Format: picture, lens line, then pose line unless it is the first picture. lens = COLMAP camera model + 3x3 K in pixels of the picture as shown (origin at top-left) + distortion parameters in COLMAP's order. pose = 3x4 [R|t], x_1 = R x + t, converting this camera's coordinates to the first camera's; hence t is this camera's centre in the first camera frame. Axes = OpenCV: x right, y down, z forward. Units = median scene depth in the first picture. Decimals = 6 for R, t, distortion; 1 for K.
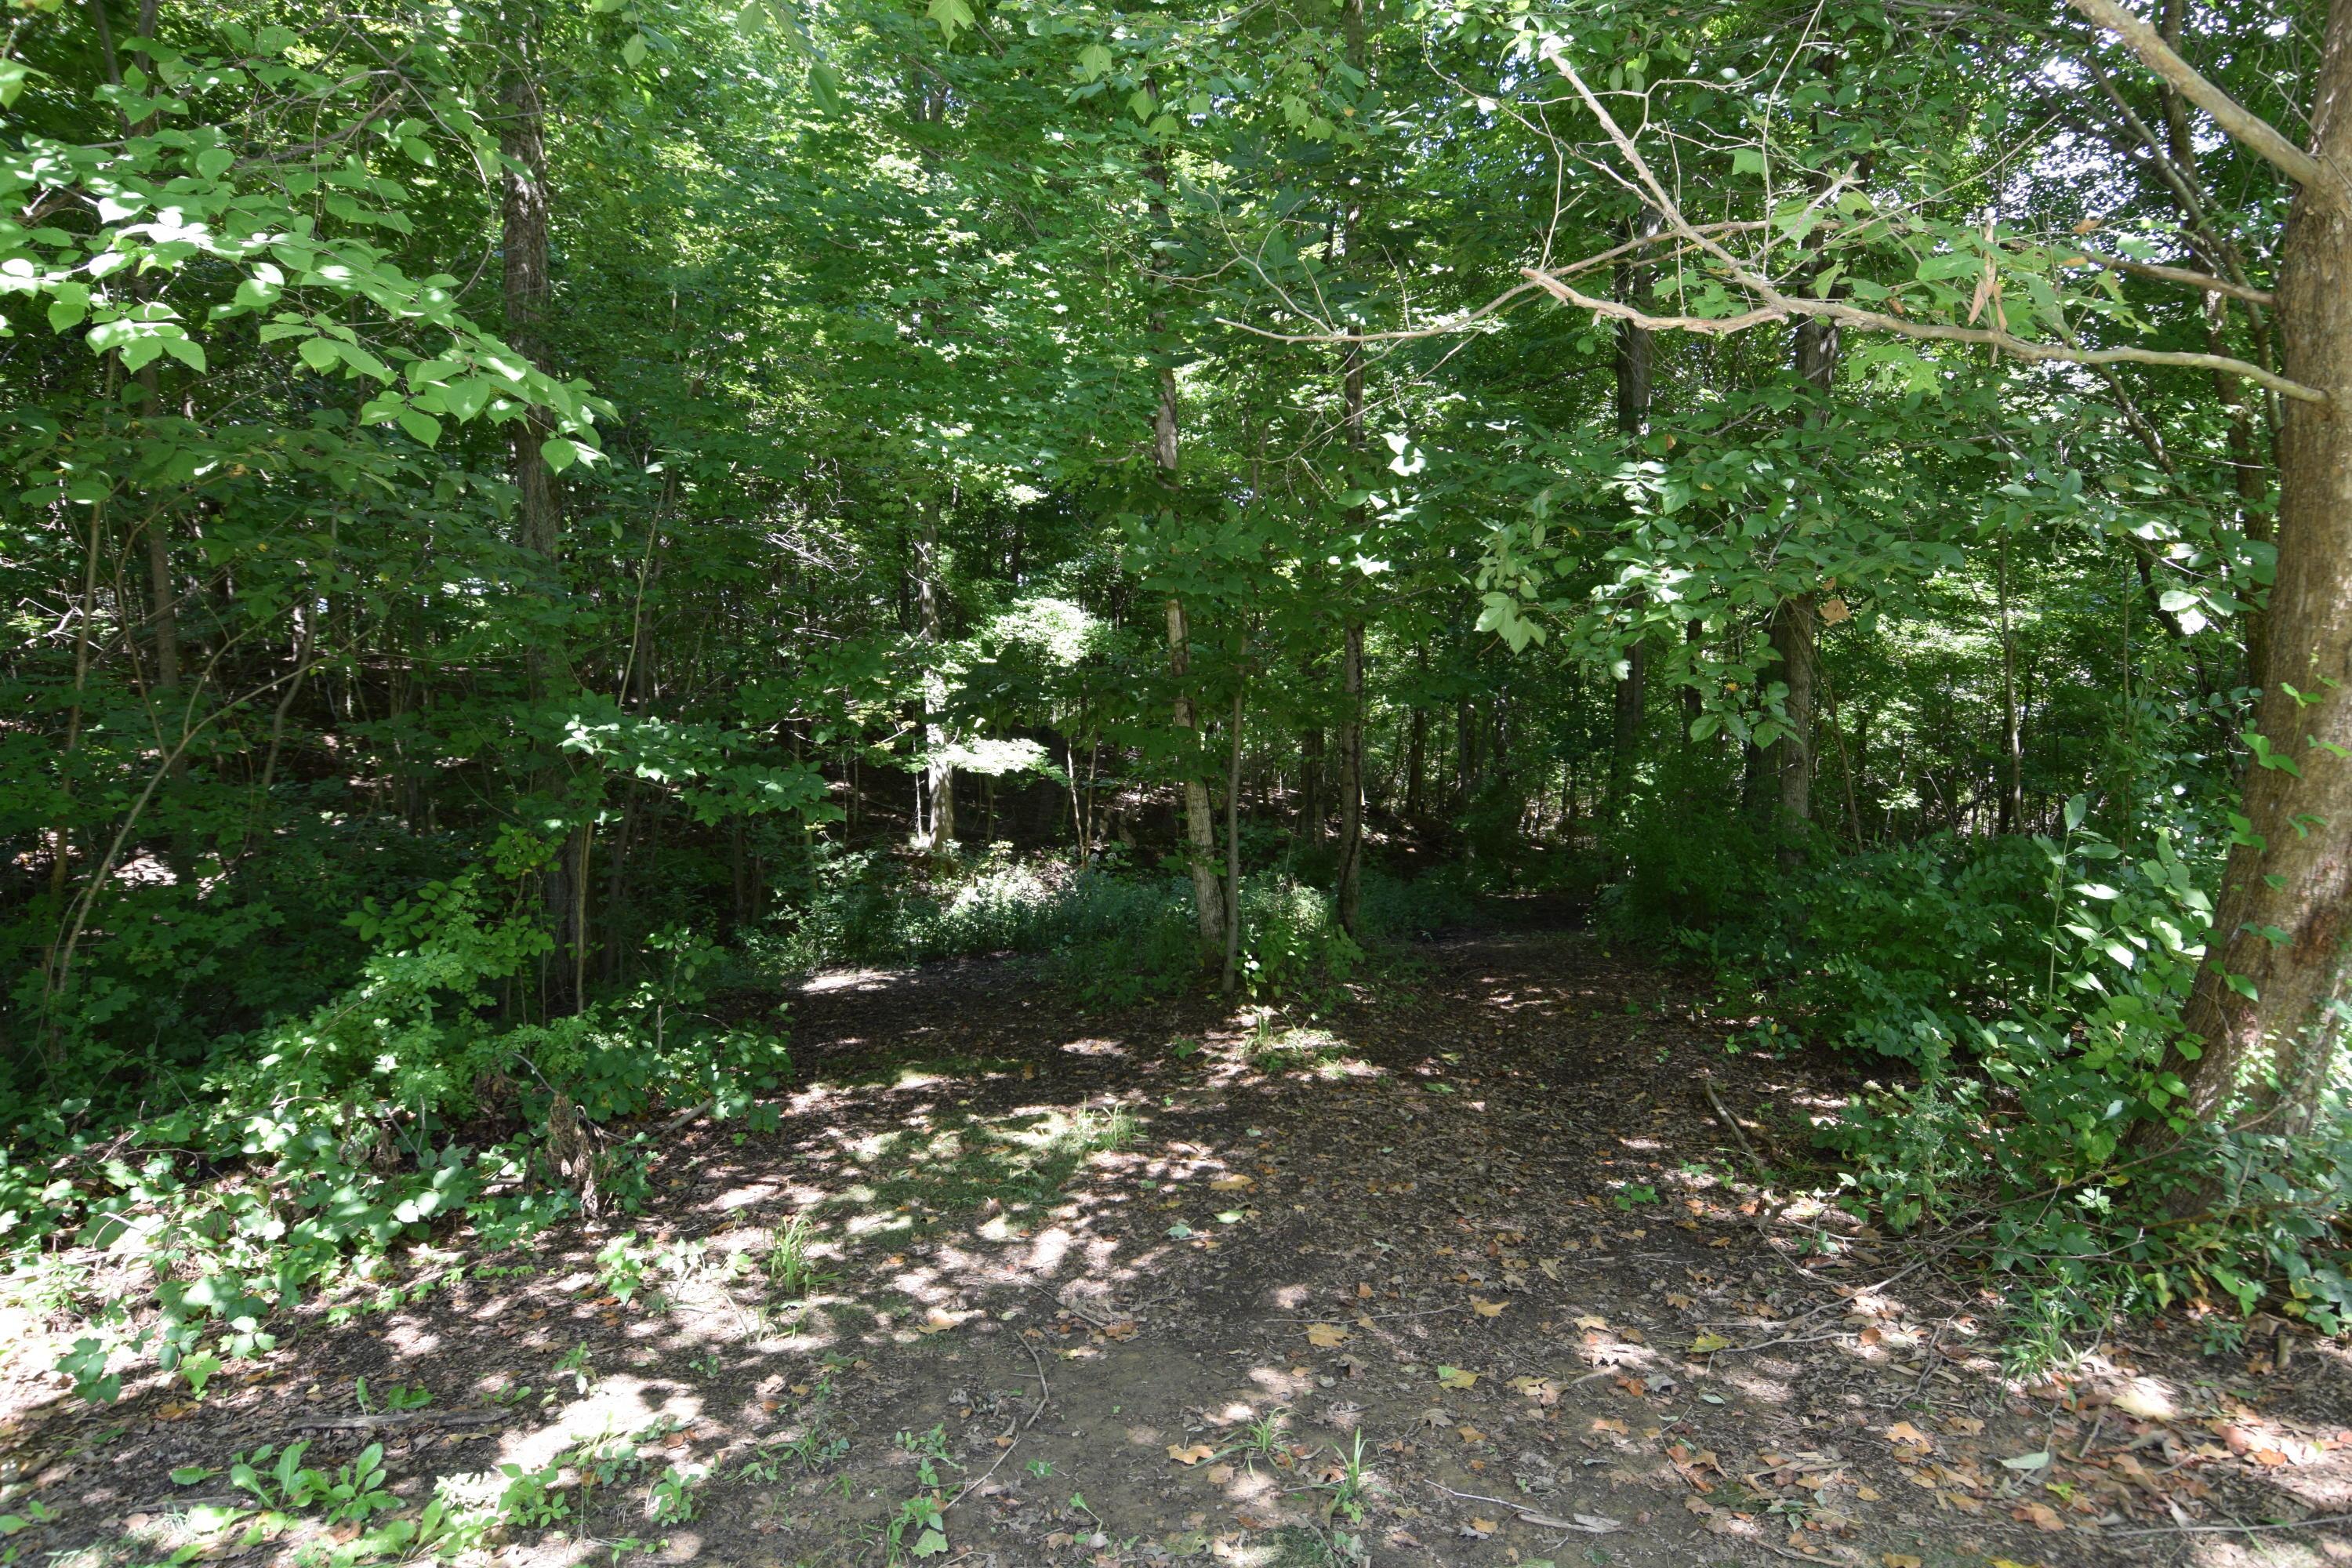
lens RADIAL K [[1246.3, 0, 1174.9], [0, 1246.3, 761.6], [0, 0, 1]] dist [-0.004057, -0.000650]
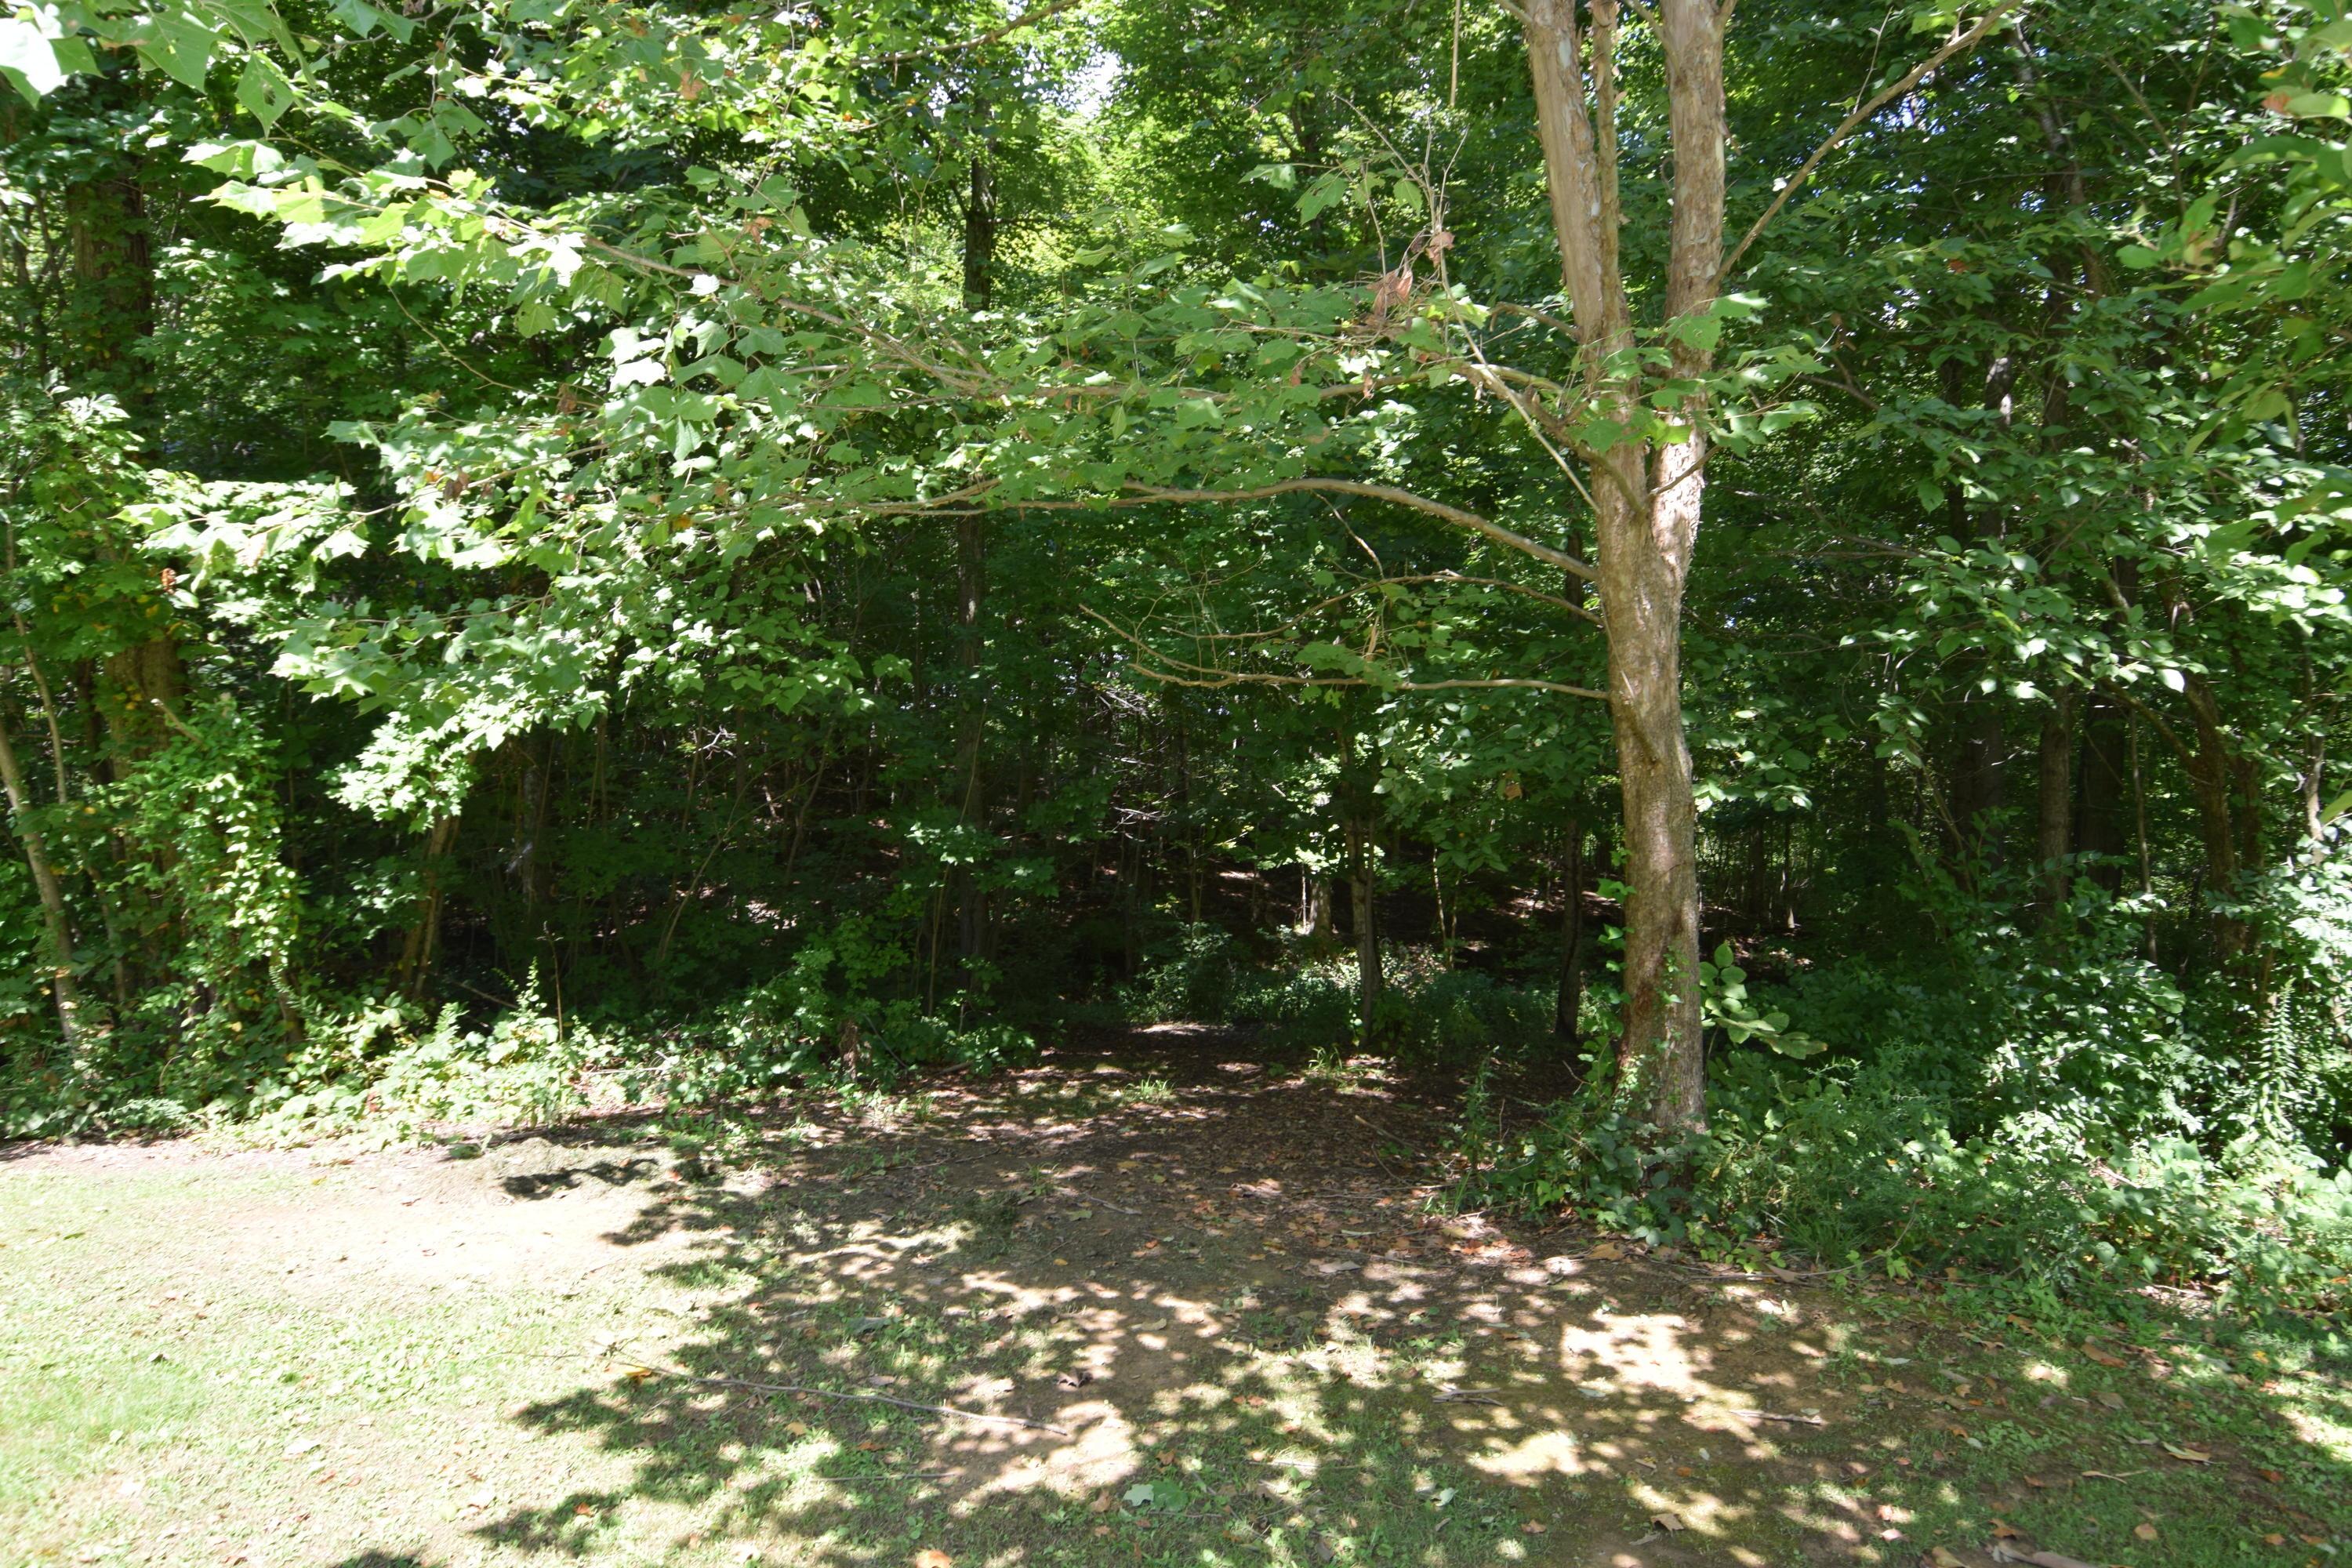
lens RADIAL K [[1227.0, 0, 1174.1], [0, 1227.0, 776.6], [0, 0, 1]] dist [0.053898, -0.058460]
pose [[0.924472, 0.025224, -0.380414, 0.568998], [-0.050318, 0.997153, -0.056164, -0.027416], [0.377914, 0.071064, 0.923109, -0.503190]]
